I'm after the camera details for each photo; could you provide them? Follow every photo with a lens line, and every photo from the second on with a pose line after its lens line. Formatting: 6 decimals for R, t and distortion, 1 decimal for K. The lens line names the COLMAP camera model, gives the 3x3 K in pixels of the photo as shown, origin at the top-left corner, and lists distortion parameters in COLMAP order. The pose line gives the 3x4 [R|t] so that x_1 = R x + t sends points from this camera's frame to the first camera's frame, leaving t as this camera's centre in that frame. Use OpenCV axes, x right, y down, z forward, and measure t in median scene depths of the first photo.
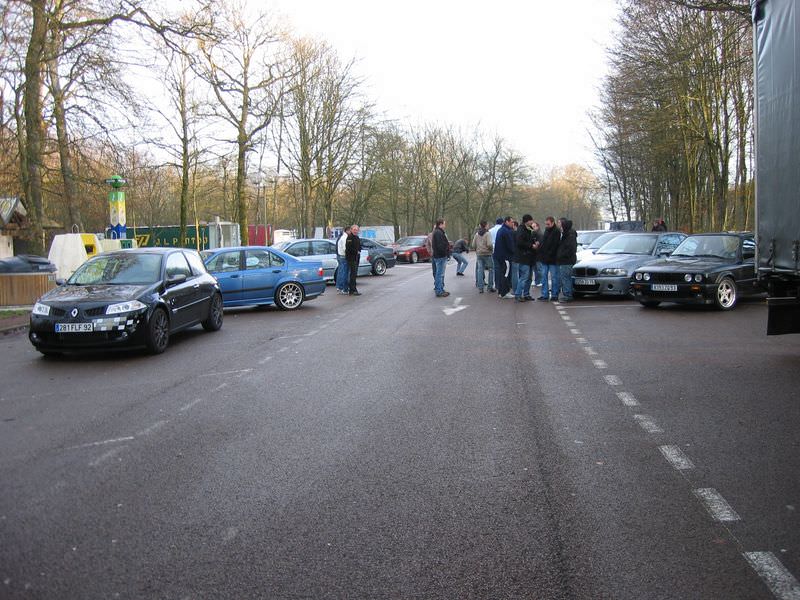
lens RADIAL K [[841.0, 0, 400.0], [0, 841.0, 298.7], [0, 0, 1]] dist [-0.084403, 0.000000]
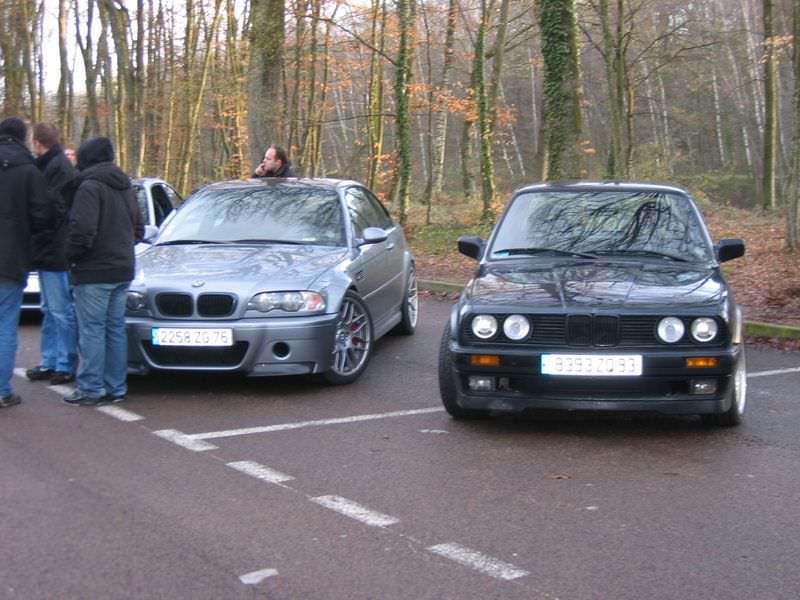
lens RADIAL K [[1460.3, 0, 400.2], [0, 1460.3, 300.1], [0, 0, 1]] dist [-0.010648, 0.000000]
pose [[0.857395, -0.025319, 0.514036, 0.008209], [0.033547, 0.999414, -0.006729, -0.028129], [-0.513564, 0.023014, 0.857742, 0.506714]]
